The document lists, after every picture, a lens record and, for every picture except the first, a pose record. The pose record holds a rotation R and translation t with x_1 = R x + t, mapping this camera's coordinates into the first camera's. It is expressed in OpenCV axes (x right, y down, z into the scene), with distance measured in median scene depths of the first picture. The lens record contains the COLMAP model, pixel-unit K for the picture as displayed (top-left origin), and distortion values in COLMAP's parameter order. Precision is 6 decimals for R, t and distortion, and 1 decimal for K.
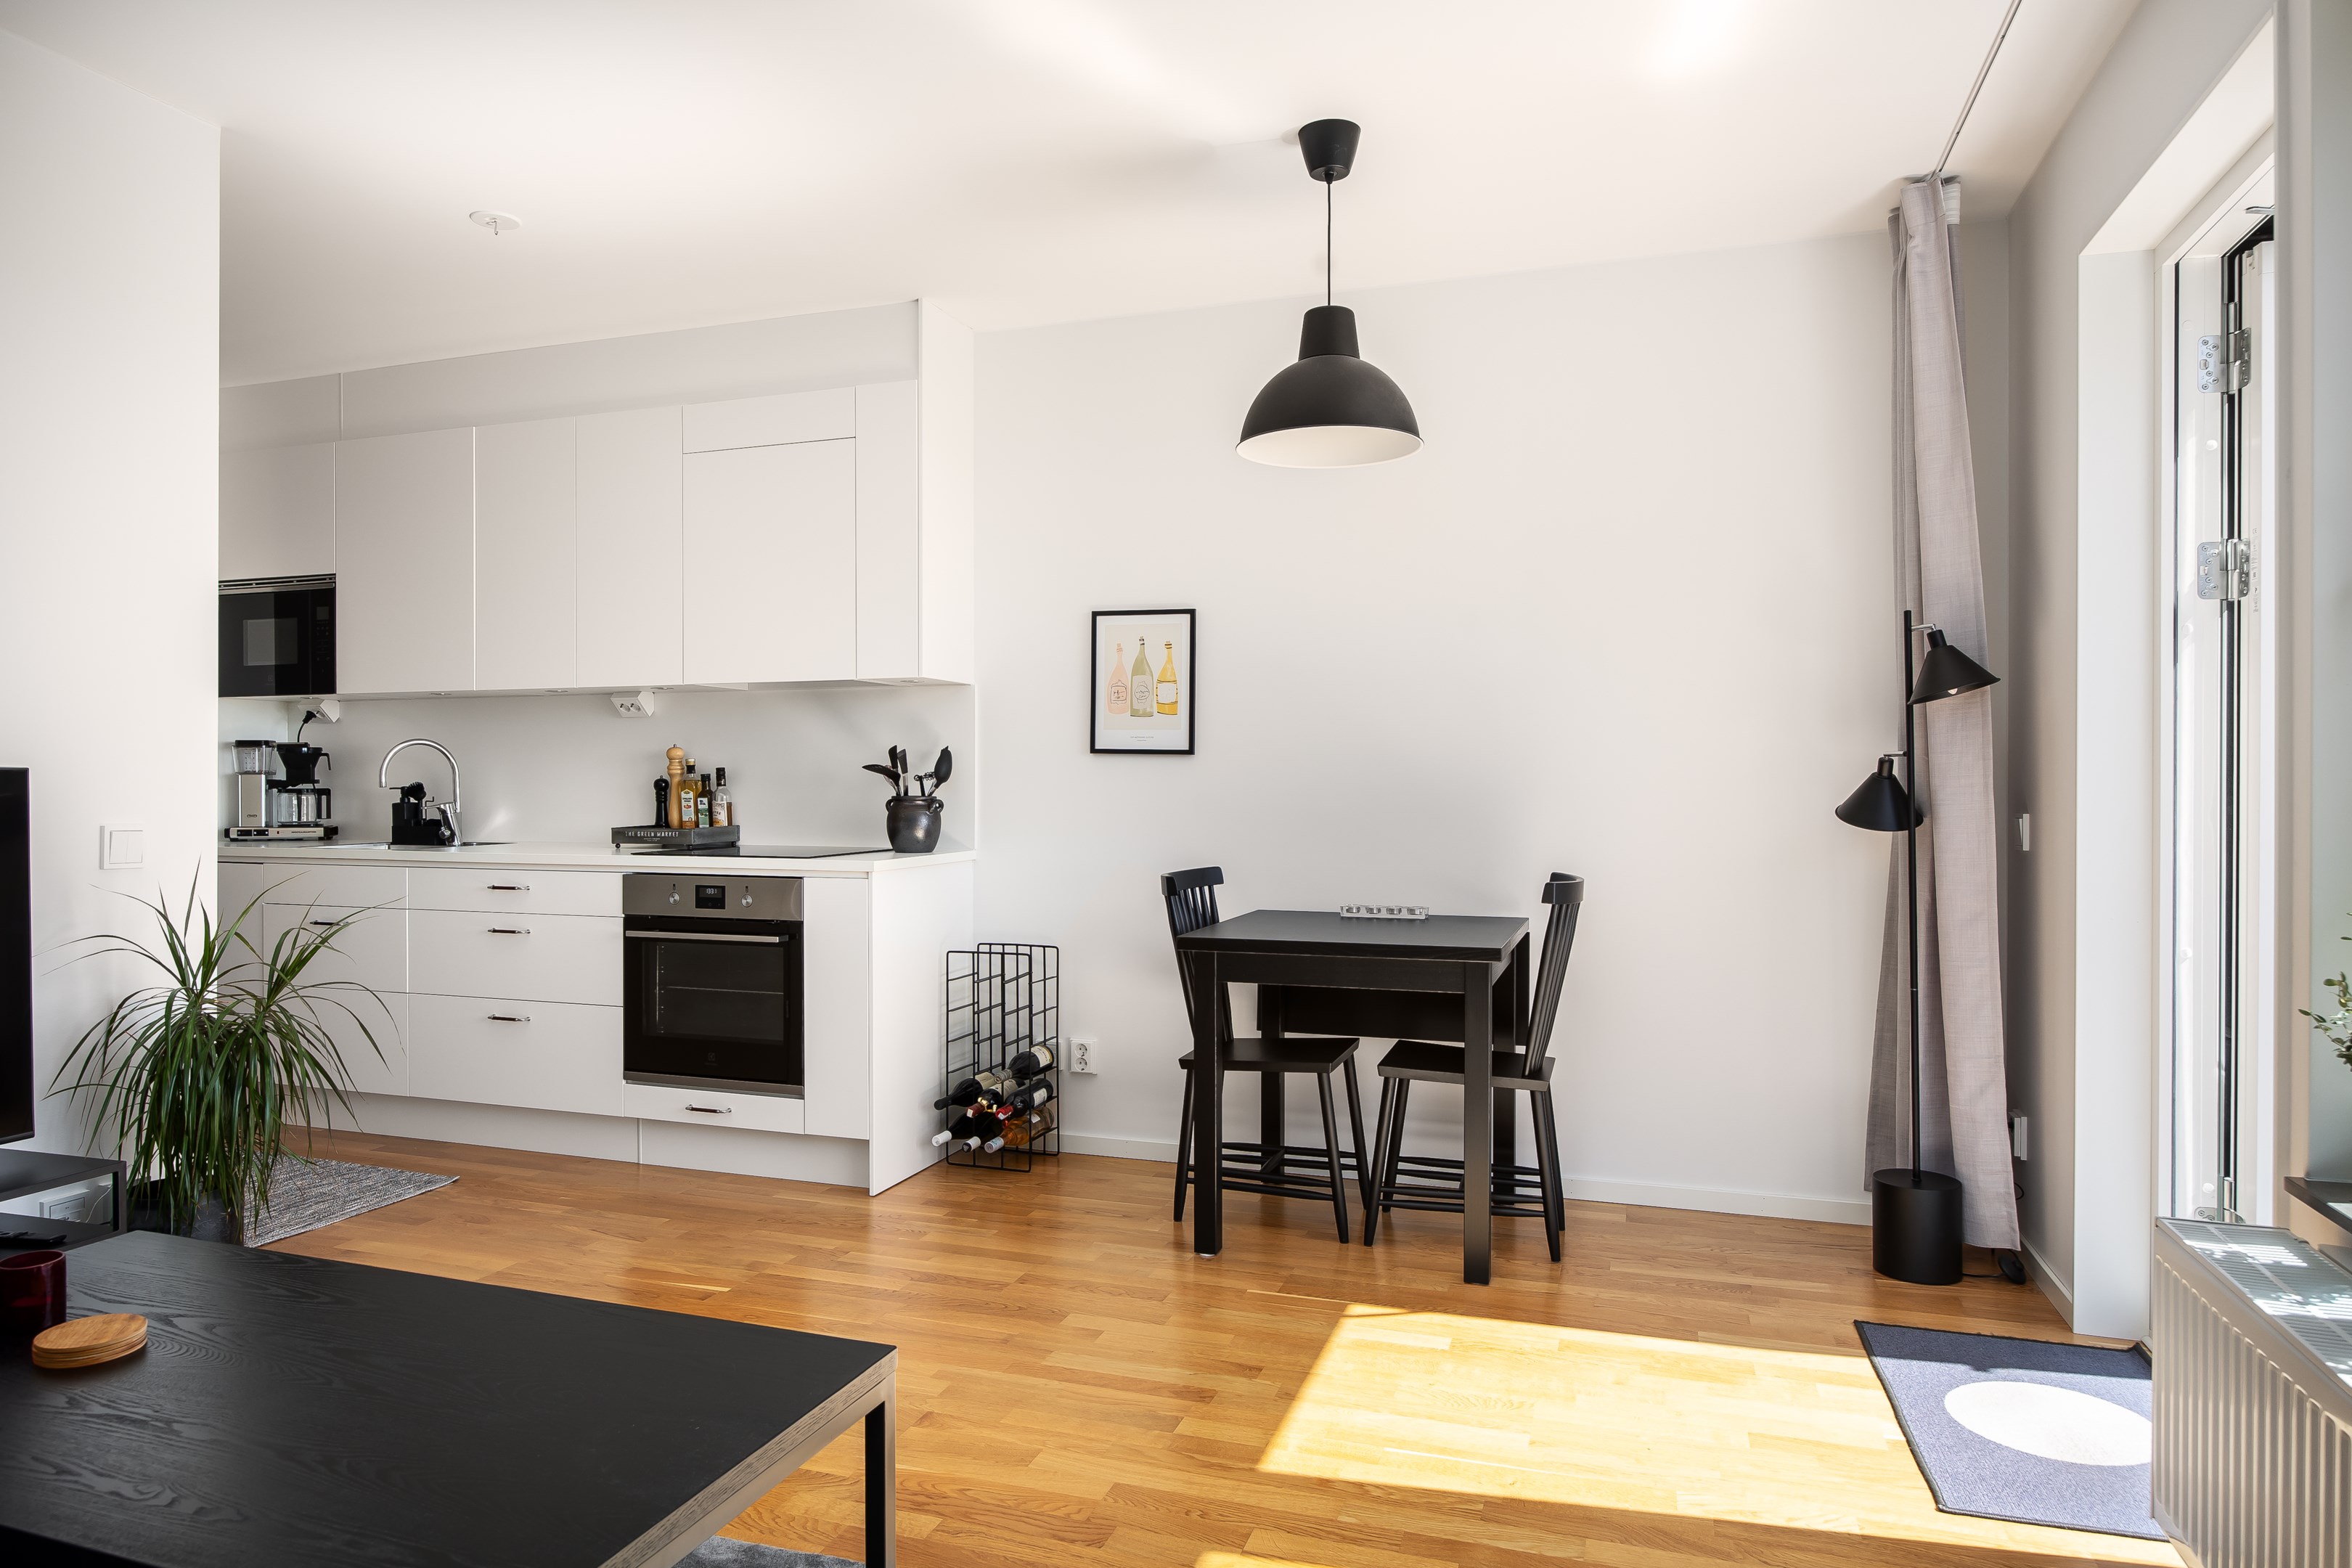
lens RADIAL K [[1449.9, 0, 1146.4], [0, 1449.9, 785.4], [0, 0, 1]] dist [-0.010106, -0.000308]
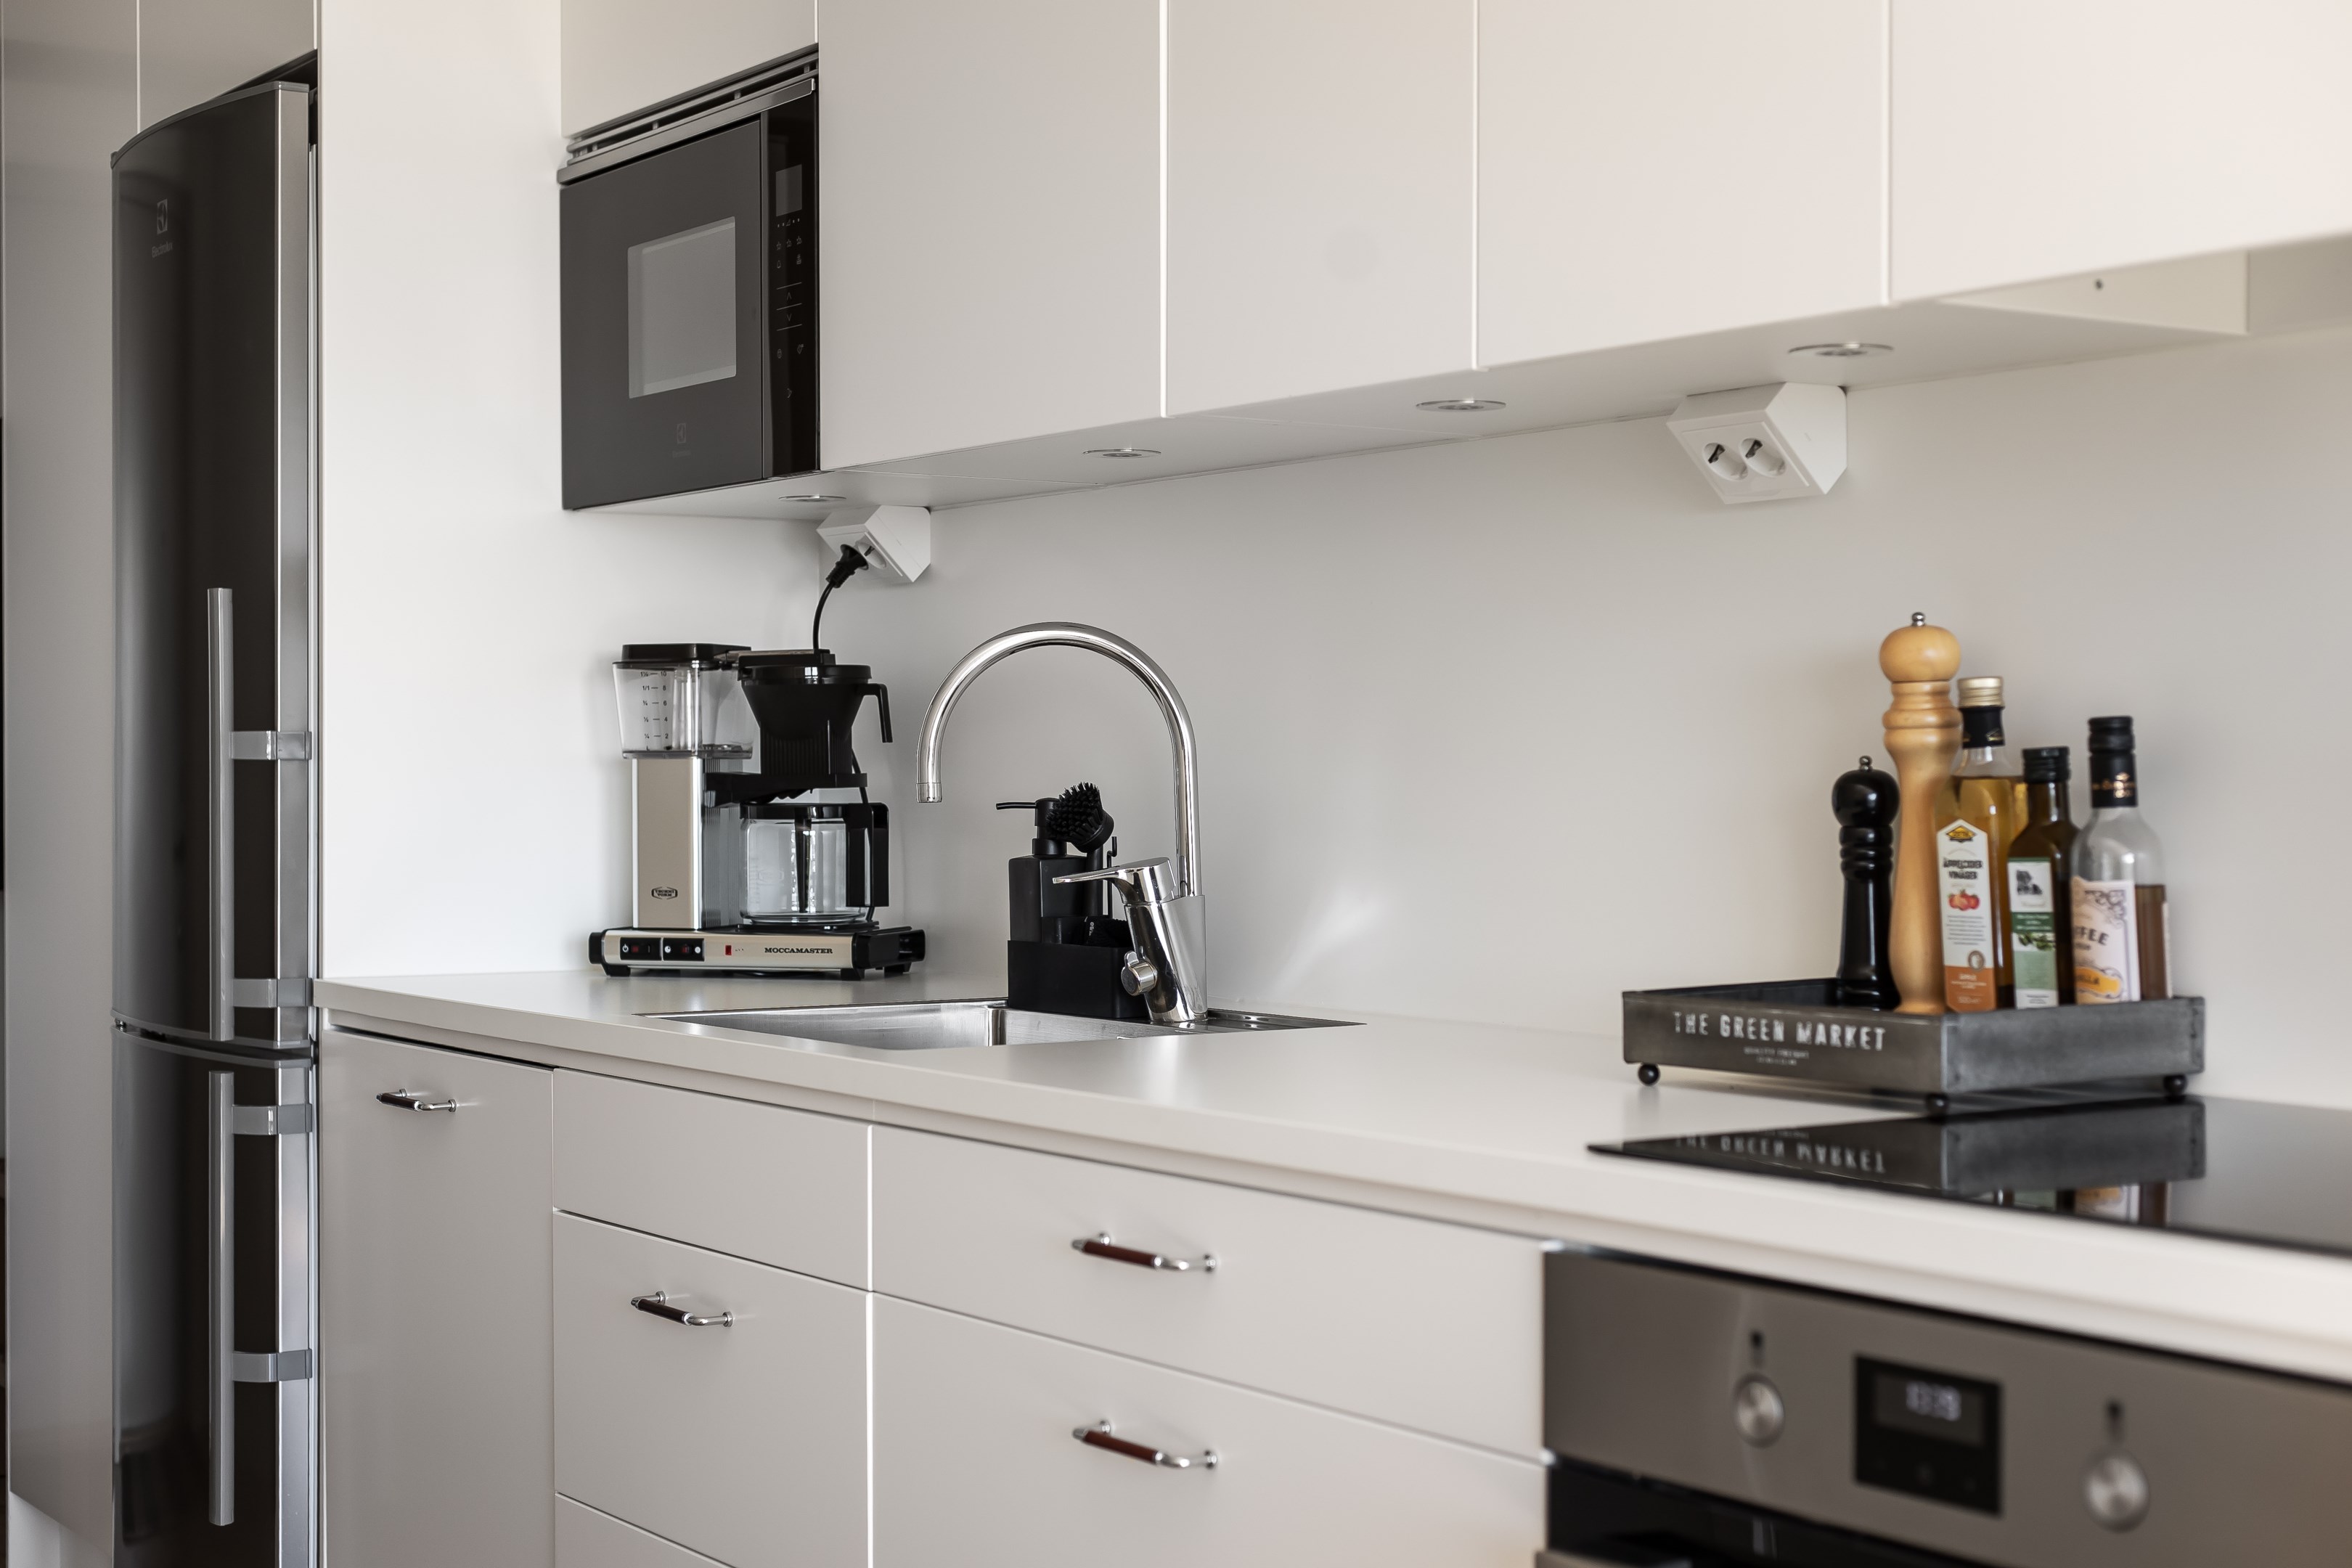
lens RADIAL K [[3417.2, 0, 1175.0], [0, 3417.2, 779.1], [0, 0, 1]] dist [-0.005262, 0.000000]
pose [[0.794998, 0.000963, -0.606611, -0.103922], [-0.001811, 0.999998, -0.000786, -0.002763], [0.606609, 0.001723, 0.794999, 0.530224]]
